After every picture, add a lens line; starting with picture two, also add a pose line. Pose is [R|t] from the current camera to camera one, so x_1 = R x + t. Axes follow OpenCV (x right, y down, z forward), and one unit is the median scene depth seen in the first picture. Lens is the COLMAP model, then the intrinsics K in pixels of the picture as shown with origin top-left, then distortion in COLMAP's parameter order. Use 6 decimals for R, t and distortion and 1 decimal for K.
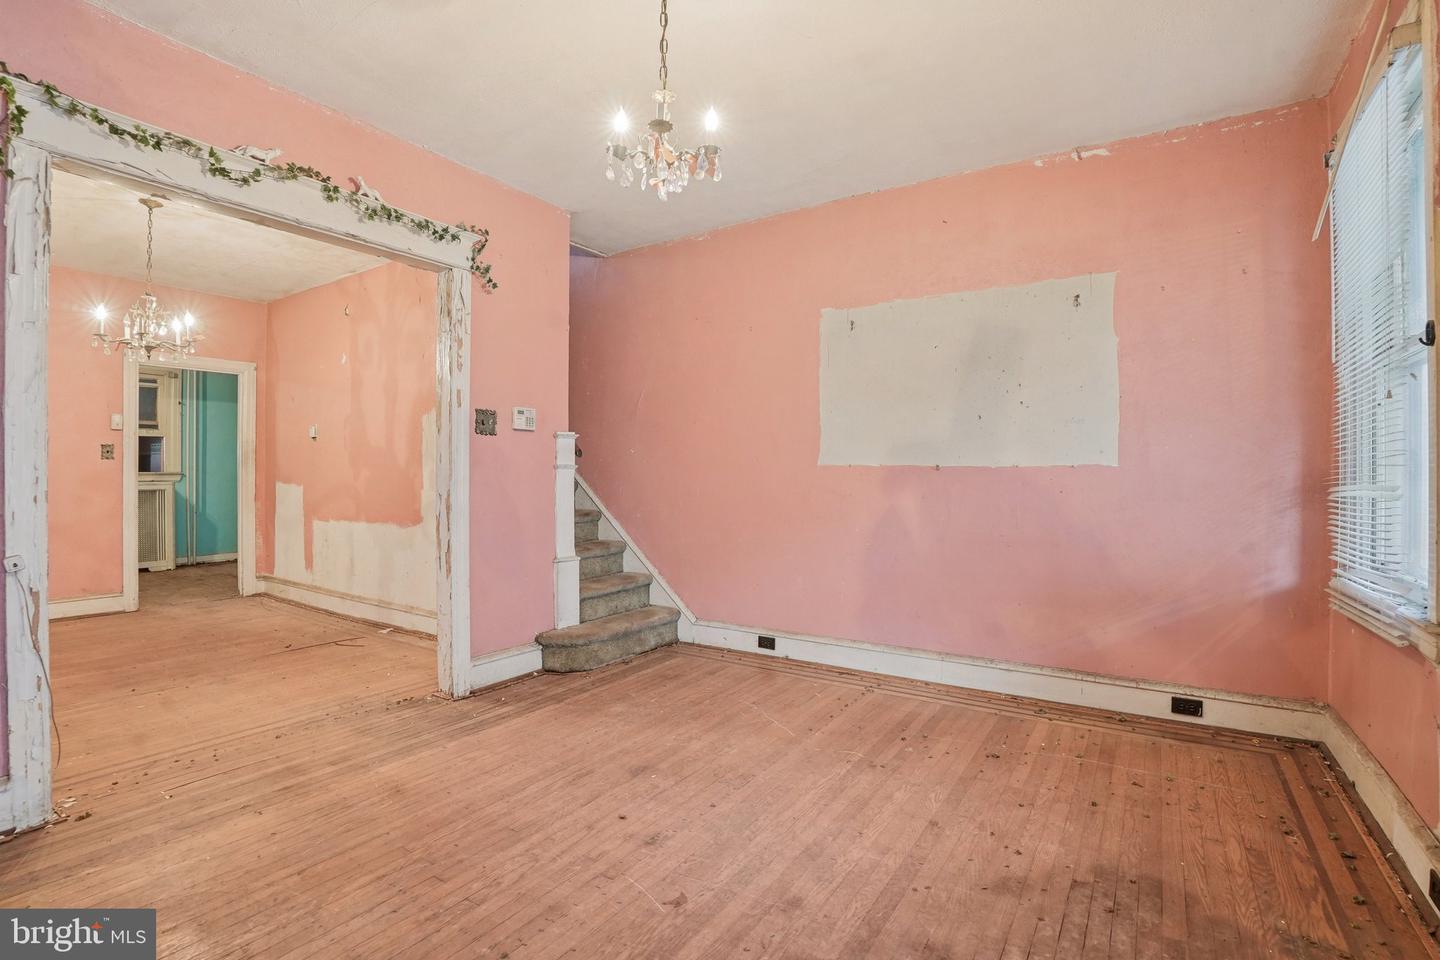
lens RADIAL K [[675.4, 0, 679.3], [0, 675.4, 470.0], [0, 0, 1]] dist [-0.077414, 0.017611]
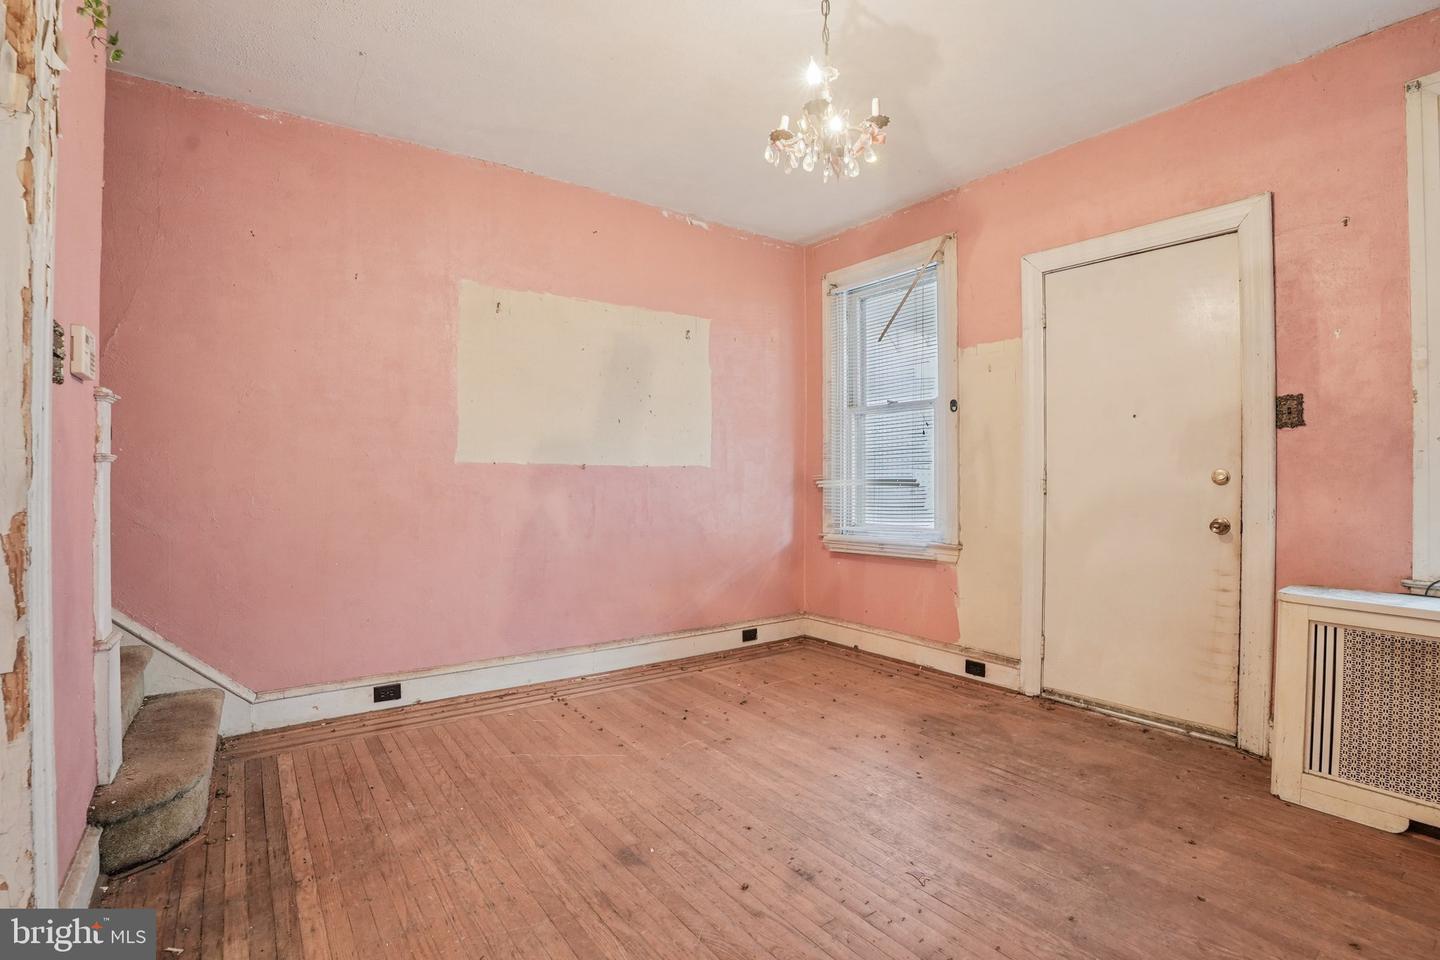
lens RADIAL K [[675.4, 0, 727.6], [0, 675.4, 468.7], [0, 0, 1]] dist [-0.077414, 0.017611]
pose [[0.321593, 0.006037, 0.946859, -0.579252], [-0.007559, 0.999964, -0.003808, 0.001823], [-0.946848, -0.005933, 0.321627, 0.500547]]
